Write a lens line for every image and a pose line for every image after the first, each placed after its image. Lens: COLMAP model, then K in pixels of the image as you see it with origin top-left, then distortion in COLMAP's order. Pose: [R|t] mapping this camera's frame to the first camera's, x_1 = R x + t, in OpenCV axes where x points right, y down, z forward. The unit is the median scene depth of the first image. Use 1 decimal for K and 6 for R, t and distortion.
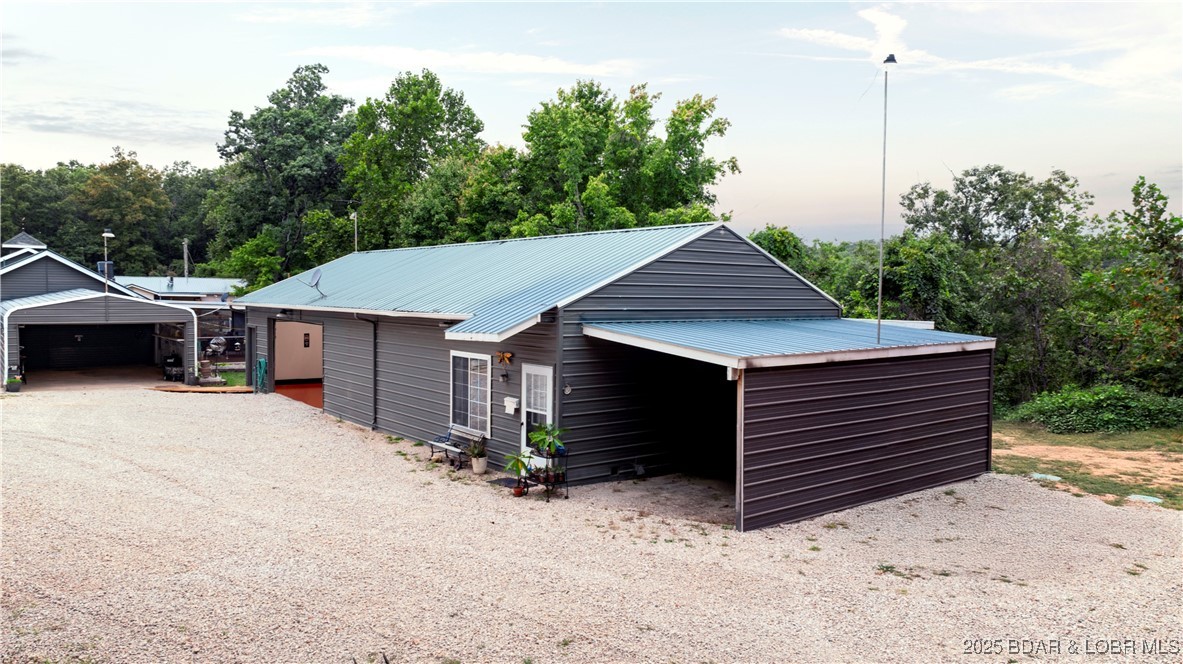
lens RADIAL K [[829.3, 0, 591.4], [0, 829.3, 333.9], [0, 0, 1]] dist [-0.024505, 0.039591]
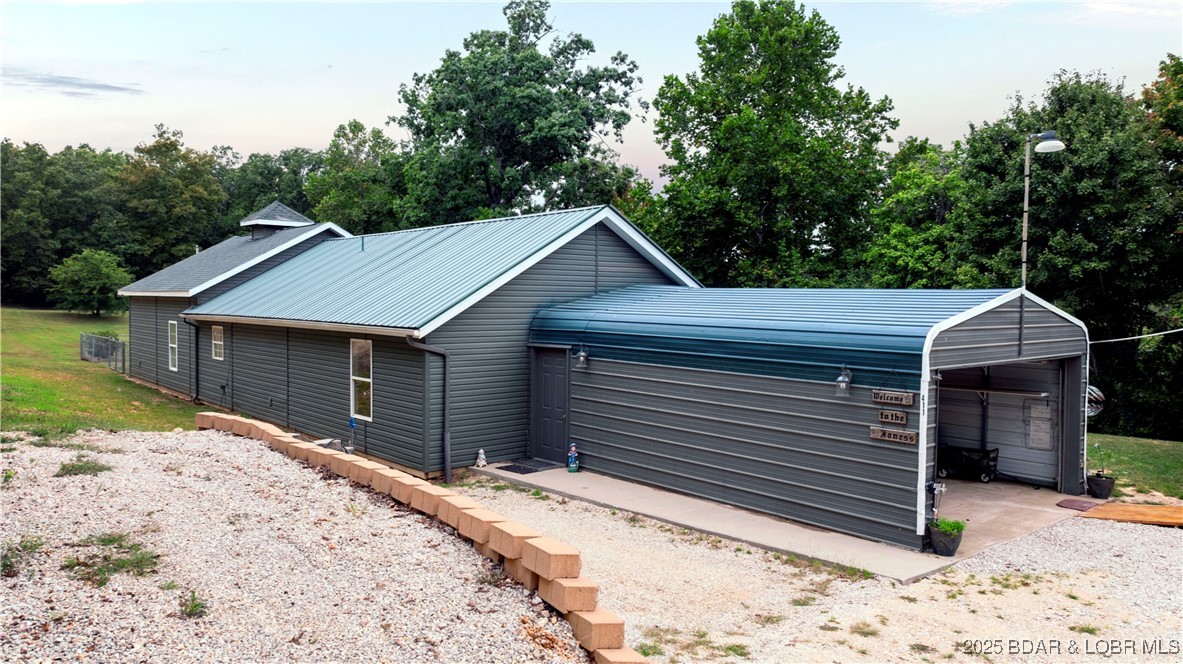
lens RADIAL K [[829.3, 0, 599.7], [0, 829.3, 332.4], [0, 0, 1]] dist [-0.024505, 0.039591]
pose [[0.996863, -0.005724, 0.078940, -0.573141], [0.006741, 0.999898, -0.012619, -0.016497], [-0.078860, 0.013112, 0.996799, 0.416404]]
